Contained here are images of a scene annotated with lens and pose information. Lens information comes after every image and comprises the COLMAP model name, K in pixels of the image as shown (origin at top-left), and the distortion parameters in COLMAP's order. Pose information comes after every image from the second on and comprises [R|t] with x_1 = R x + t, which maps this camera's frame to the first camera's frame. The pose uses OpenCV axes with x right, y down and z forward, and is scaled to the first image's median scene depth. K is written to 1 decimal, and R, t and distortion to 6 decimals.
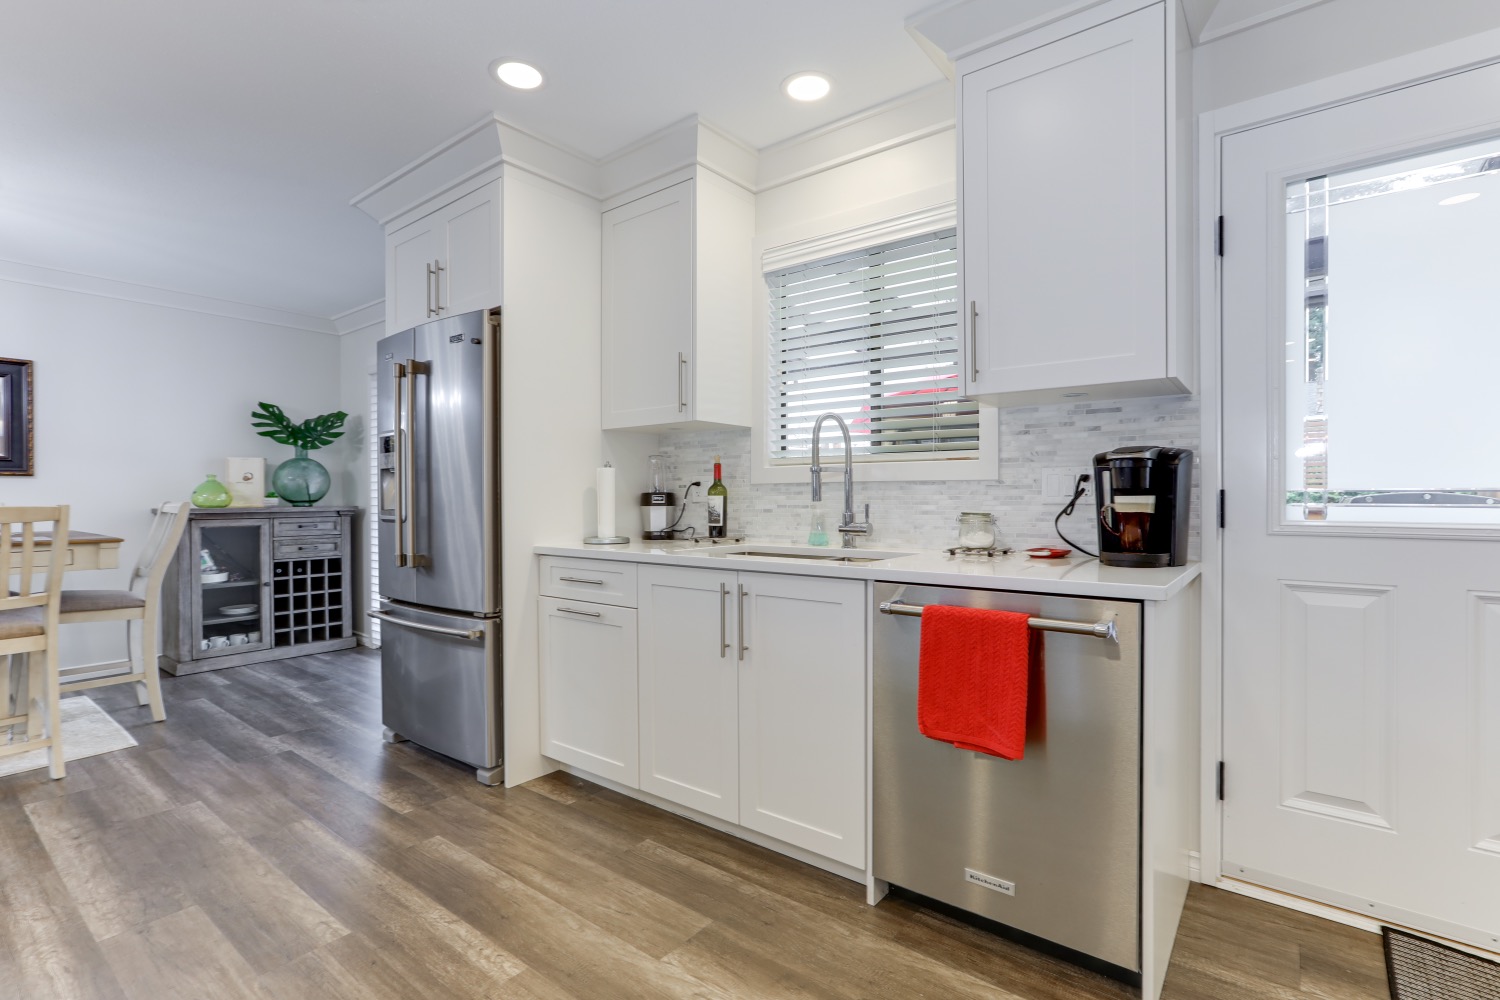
lens RADIAL K [[666.3, 0, 783.2], [0, 666.3, 500.7], [0, 0, 1]] dist [-0.008086, 0.000844]
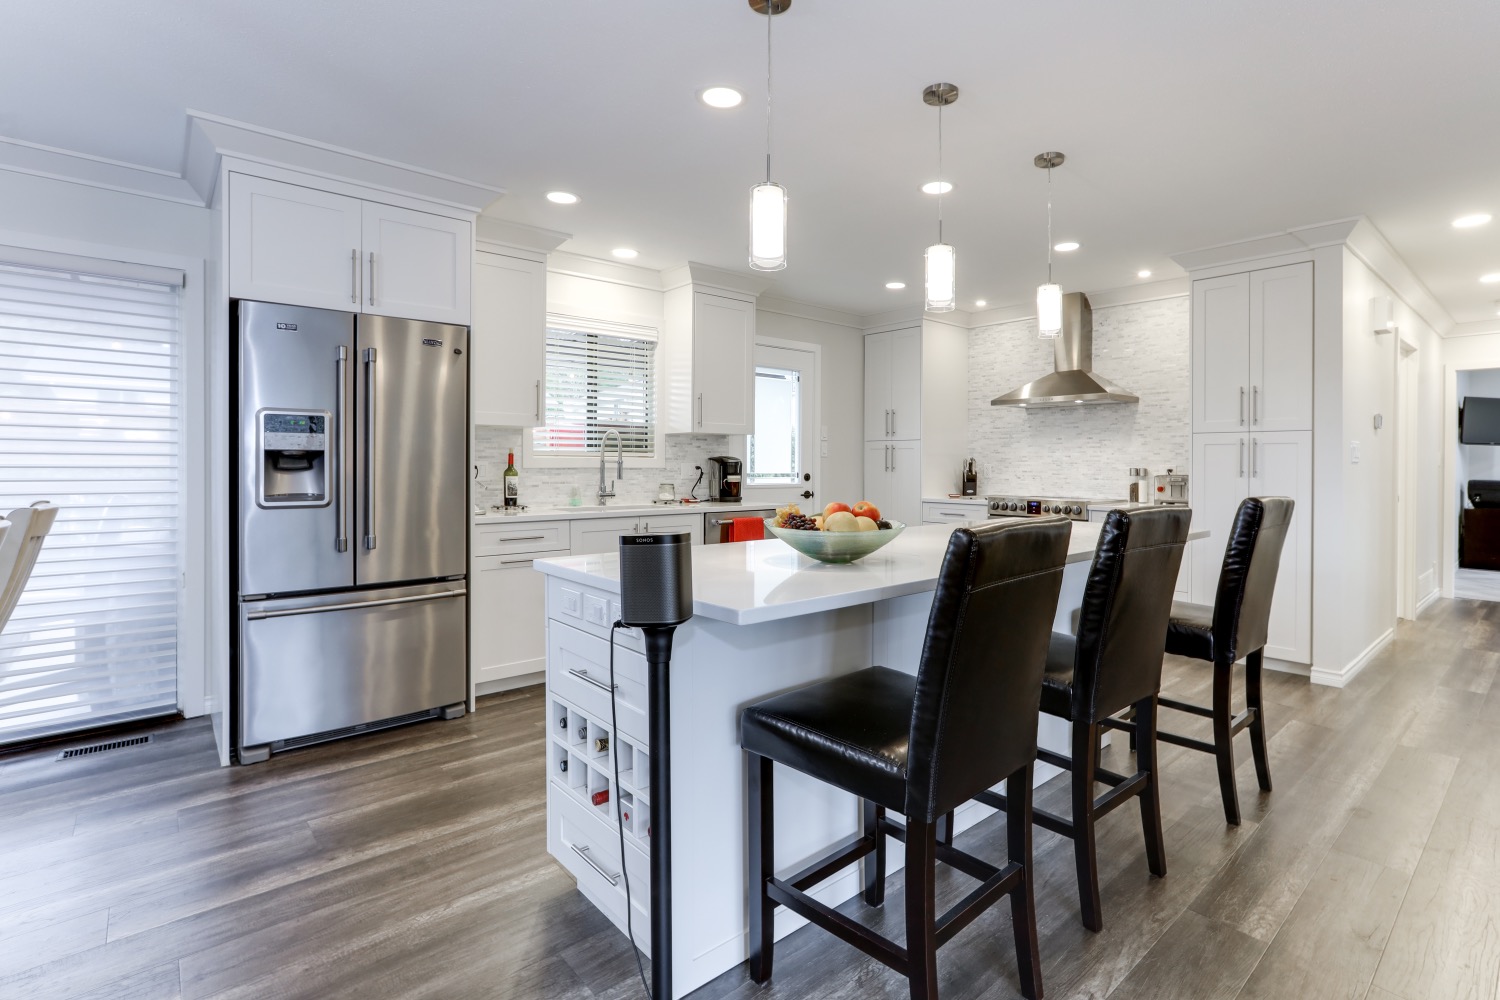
lens RADIAL K [[723.5, 0, 775.5], [0, 723.5, 462.0], [0, 0, 1]] dist [-0.003616, 0.000575]
pose [[0.209386, 0.007891, 0.977801, -1.627291], [0.003520, 0.999955, -0.008823, -0.024597], [-0.977827, 0.005289, 0.209349, 0.155600]]
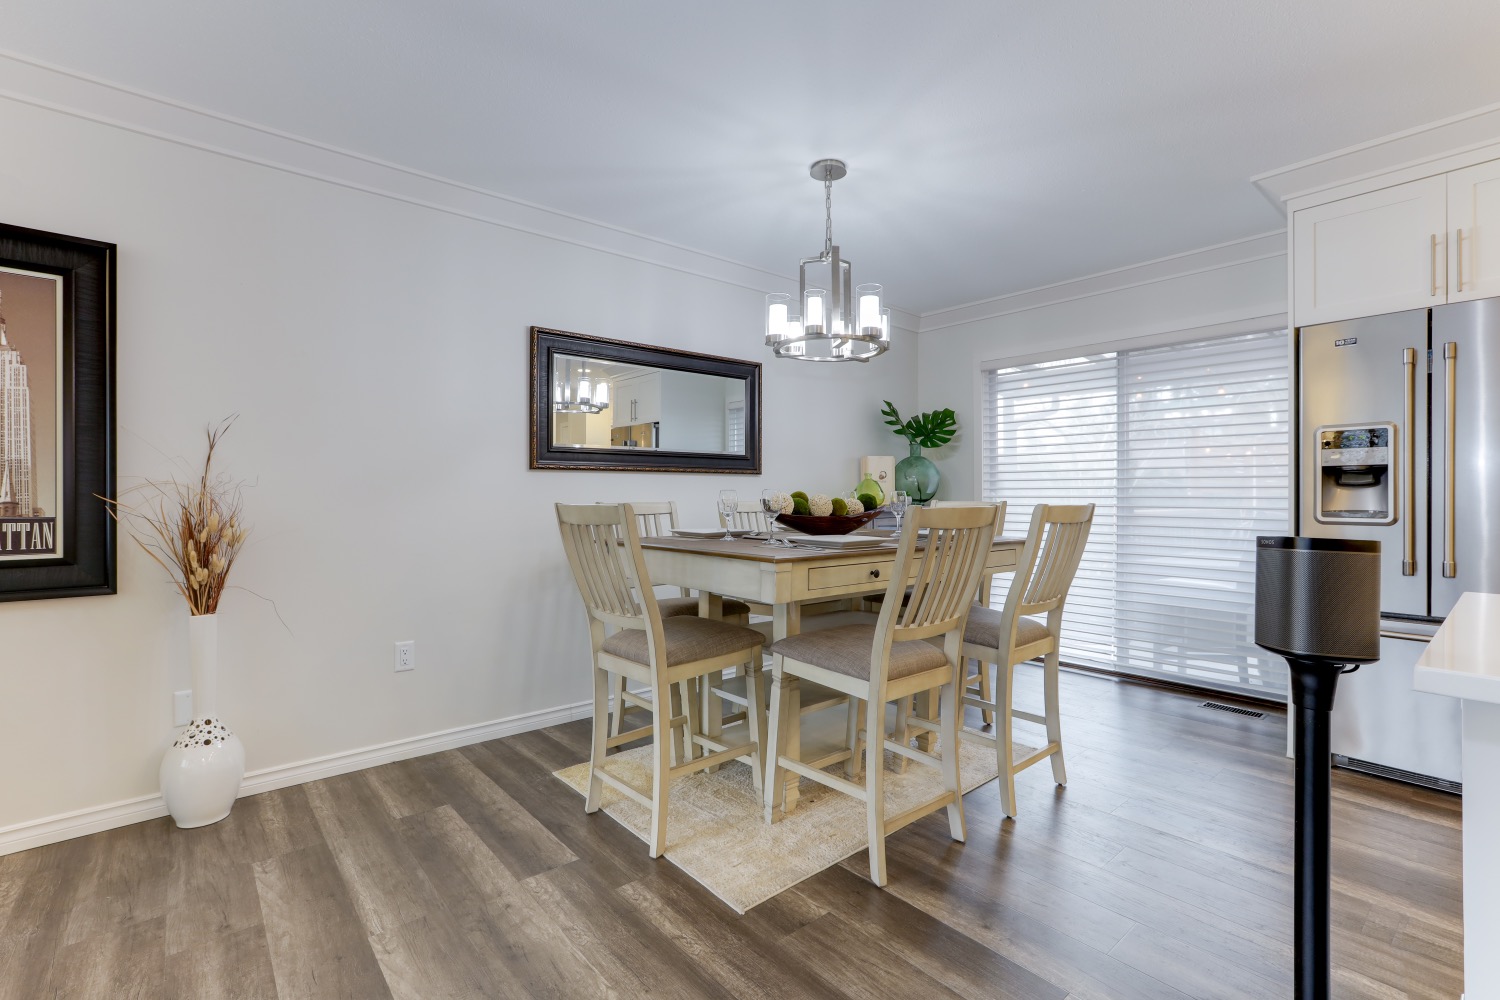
lens RADIAL K [[676.4, 0, 776.4], [0, 676.4, 493.9], [0, 0, 1]] dist [0.000325, 0.000626]
pose [[0.979874, 0.007556, -0.199473, -1.341357], [-0.009085, 0.999936, -0.006751, 0.002696], [0.199409, 0.008427, 0.979880, -0.069214]]
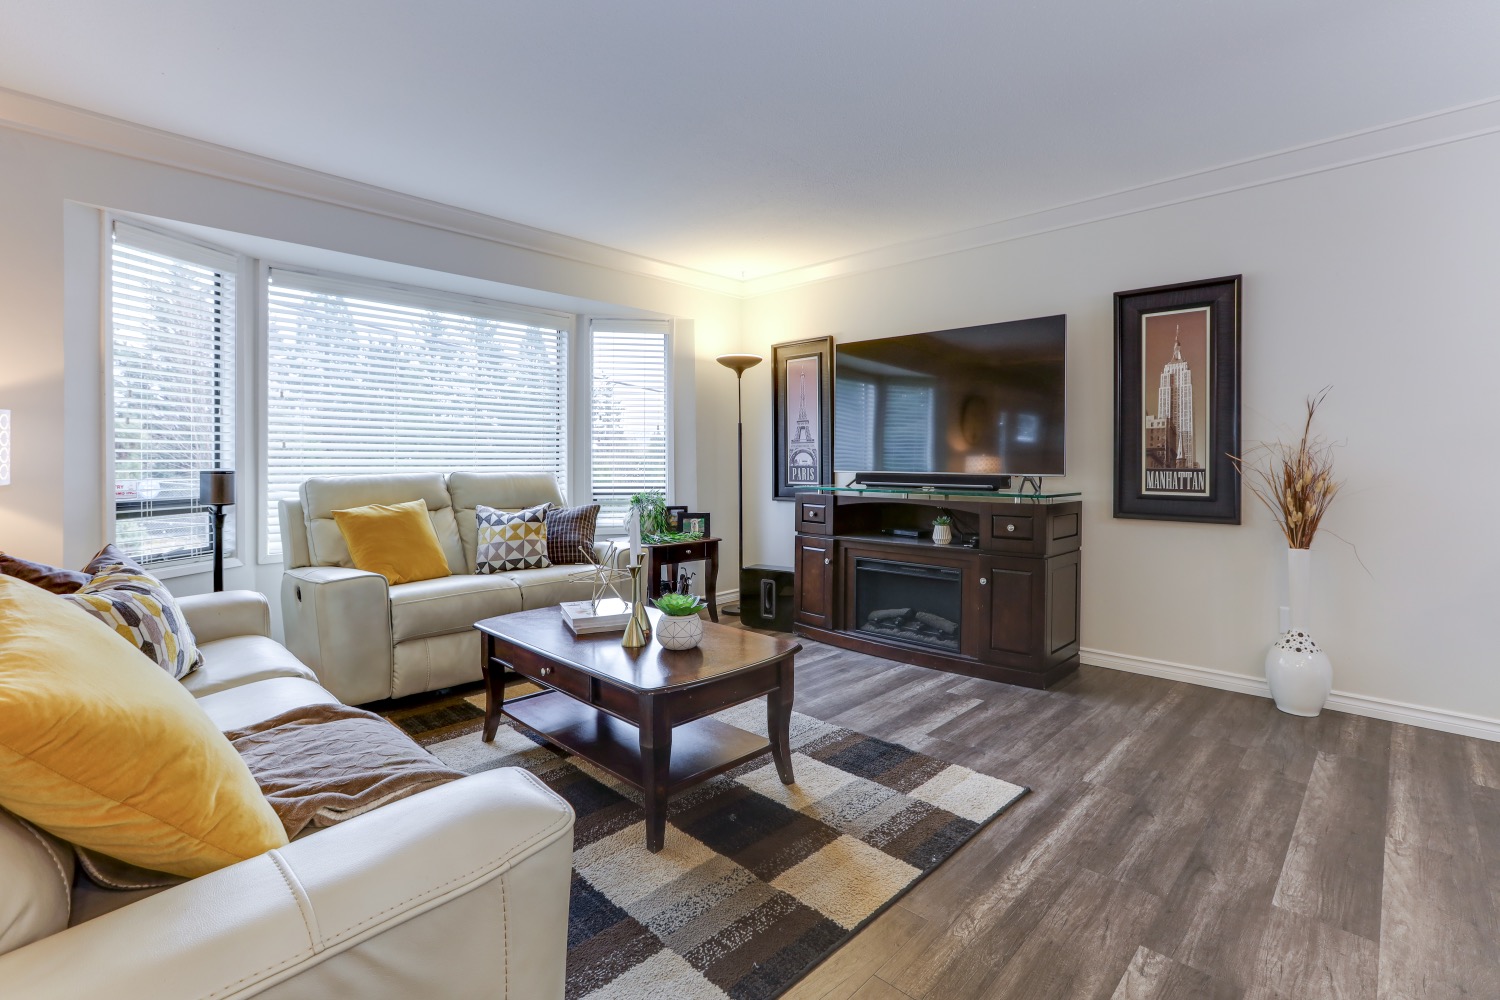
lens RADIAL K [[705.5, 0, 717.7], [0, 705.5, 458.1], [0, 0, 1]] dist [-0.044061, 0.022312]
pose [[-0.147426, 0.007572, -0.989044, -0.975689], [-0.006589, 0.999941, 0.008637, 0.009052], [0.989051, 0.007790, -0.147367, -0.129661]]
